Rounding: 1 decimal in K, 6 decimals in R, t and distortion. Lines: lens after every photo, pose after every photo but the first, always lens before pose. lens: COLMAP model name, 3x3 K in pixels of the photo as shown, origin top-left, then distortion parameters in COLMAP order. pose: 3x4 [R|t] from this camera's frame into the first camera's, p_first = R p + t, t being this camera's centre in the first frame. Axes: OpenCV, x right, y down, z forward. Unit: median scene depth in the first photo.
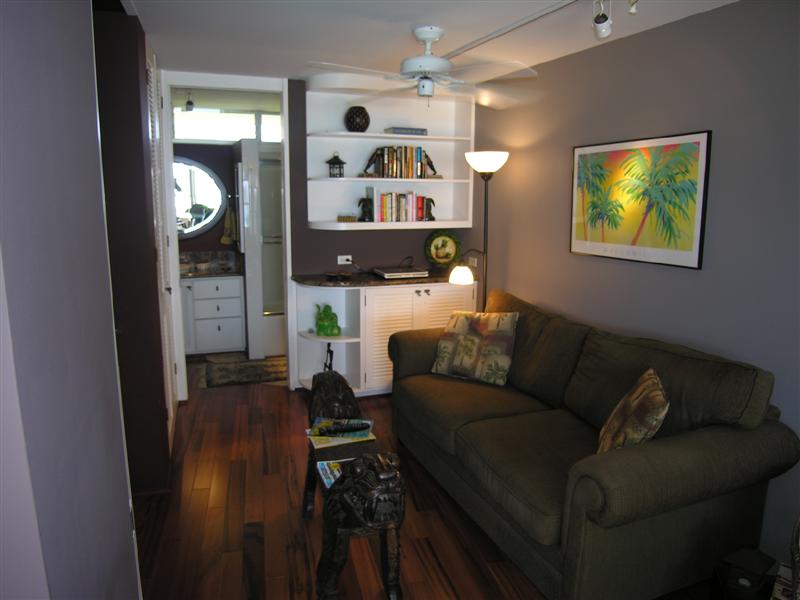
lens RADIAL K [[573.2, 0, 400.0], [0, 573.2, 300.0], [0, 0, 1]] dist [-0.058150, 0.000997]
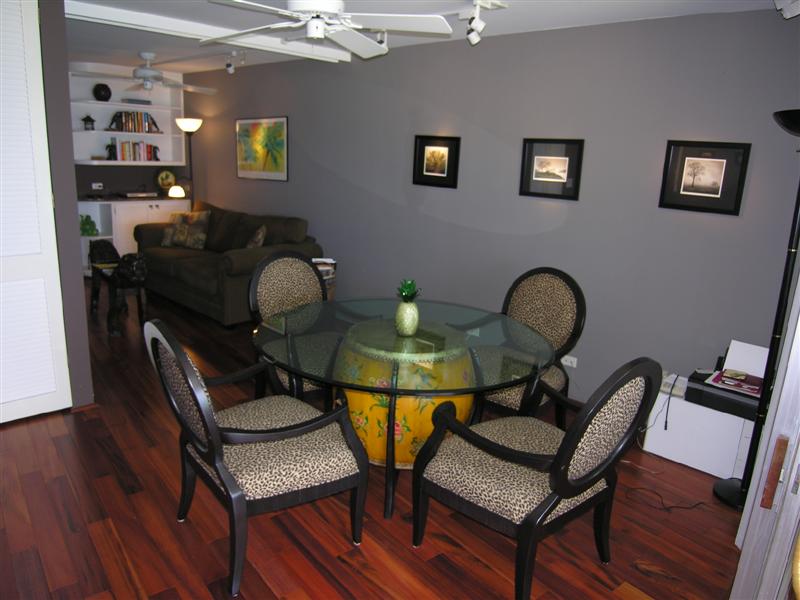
lens RADIAL K [[573.2, 0, 400.0], [0, 573.2, 300.0], [0, 0, 1]] dist [-0.058150, 0.000997]
pose [[0.905960, -0.067053, 0.418019, -0.015551], [0.036380, 0.996056, 0.080928, 0.144632], [-0.421797, -0.058110, 0.904826, -0.722756]]
